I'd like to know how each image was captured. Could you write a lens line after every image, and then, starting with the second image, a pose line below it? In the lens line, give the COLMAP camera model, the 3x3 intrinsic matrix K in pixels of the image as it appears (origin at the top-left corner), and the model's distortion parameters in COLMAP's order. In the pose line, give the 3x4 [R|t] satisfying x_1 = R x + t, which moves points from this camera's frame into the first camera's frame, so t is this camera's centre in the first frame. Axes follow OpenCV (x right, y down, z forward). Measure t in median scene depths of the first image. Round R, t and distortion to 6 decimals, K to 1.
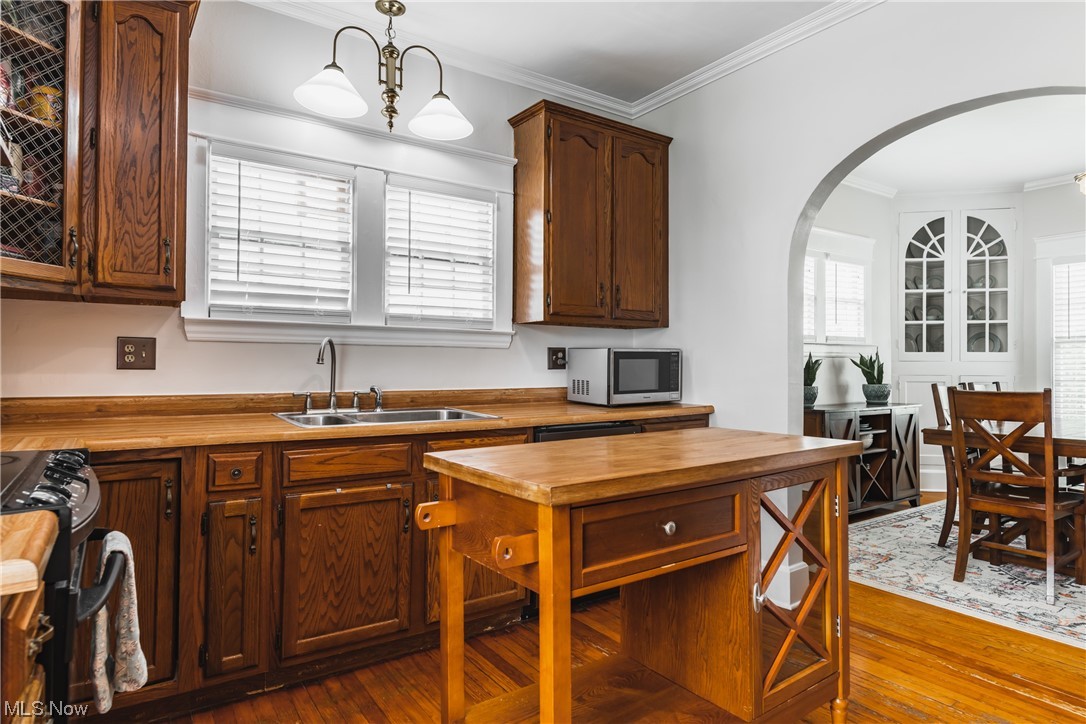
lens RADIAL K [[624.7, 0, 548.8], [0, 624.7, 357.6], [0, 0, 1]] dist [-0.002482, 0.000481]
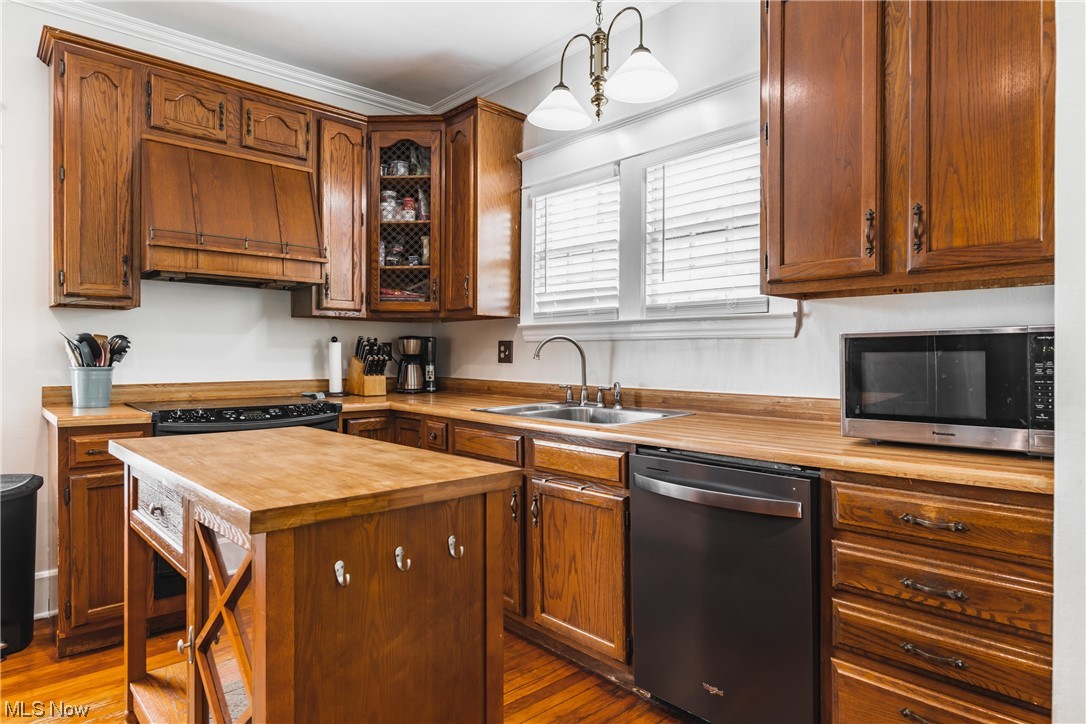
lens RADIAL K [[624.7, 0, 548.8], [0, 624.7, 357.6], [0, 0, 1]] dist [-0.002482, 0.000481]
pose [[0.142443, -0.002409, -0.989800, 0.685935], [0.005289, 0.999985, -0.001672, 0.008391], [0.989789, -0.004996, 0.142454, 0.770837]]
